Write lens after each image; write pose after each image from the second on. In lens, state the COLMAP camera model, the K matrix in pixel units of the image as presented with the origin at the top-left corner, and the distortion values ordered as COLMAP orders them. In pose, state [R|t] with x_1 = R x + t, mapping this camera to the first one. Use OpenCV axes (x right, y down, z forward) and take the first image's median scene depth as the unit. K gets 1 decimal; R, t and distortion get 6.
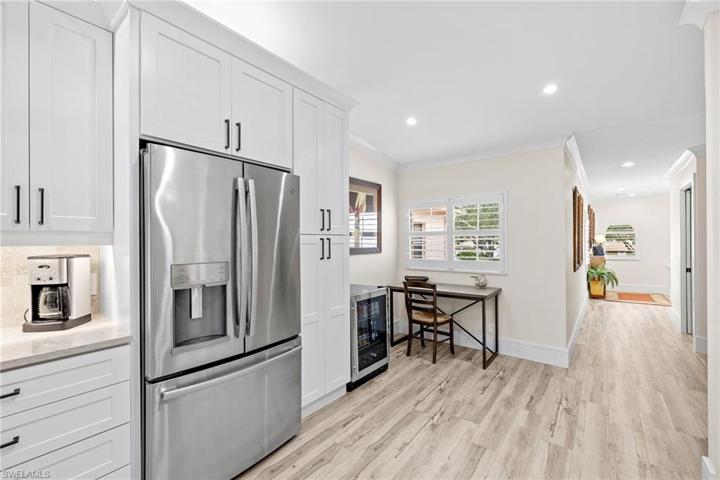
lens RADIAL K [[303.3, 0, 357.8], [0, 303.3, 237.8], [0, 0, 1]] dist [-0.000049, 0.000413]
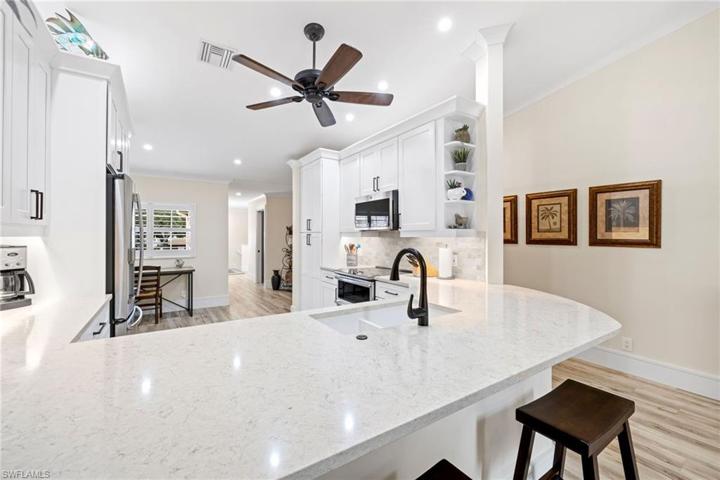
lens RADIAL K [[296.6, 0, 355.1], [0, 296.6, 236.7], [0, 0, 1]] dist [-0.001807, -0.000223]
pose [[0.310823, 0.006231, 0.950447, -0.936576], [-0.016679, 0.999860, -0.001101, 0.002914], [-0.950321, -0.015510, 0.310883, -0.349834]]
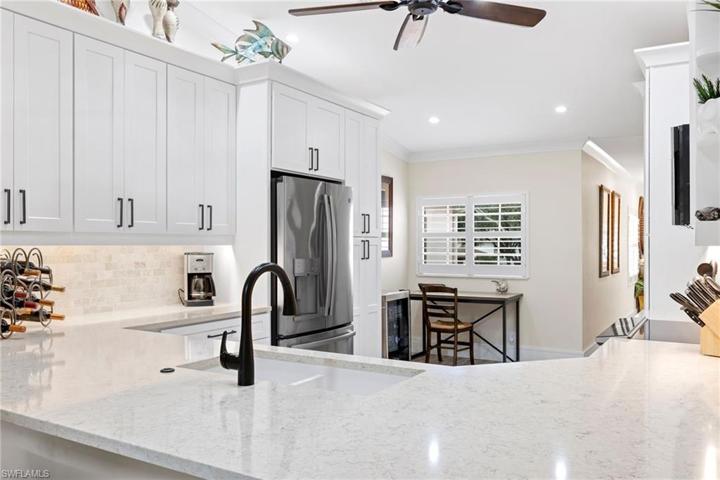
lens RADIAL K [[581.7, 0, 367.5], [0, 581.7, 242.3], [0, 0, 1]] dist [-0.000362, 0.002537]
pose [[0.989309, 0.005623, 0.145723, -0.359285], [-0.006871, 0.999944, 0.008065, -0.007256], [-0.145669, -0.008981, 0.989293, -0.960024]]
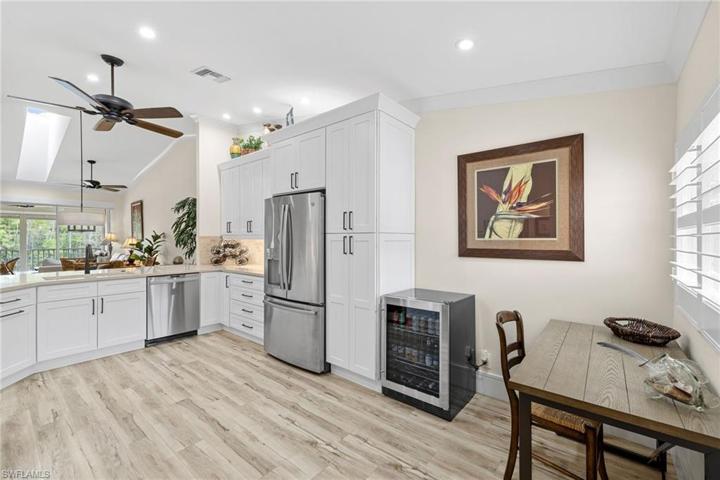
lens RADIAL K [[303.3, 0, 357.8], [0, 303.3, 237.8], [0, 0, 1]] dist [-0.000049, 0.000413]
pose [[-0.011425, 0.005671, -0.999919, 0.944650], [0.010108, 0.999933, 0.005556, 0.001453], [0.999884, -0.010043, -0.011482, 0.939934]]
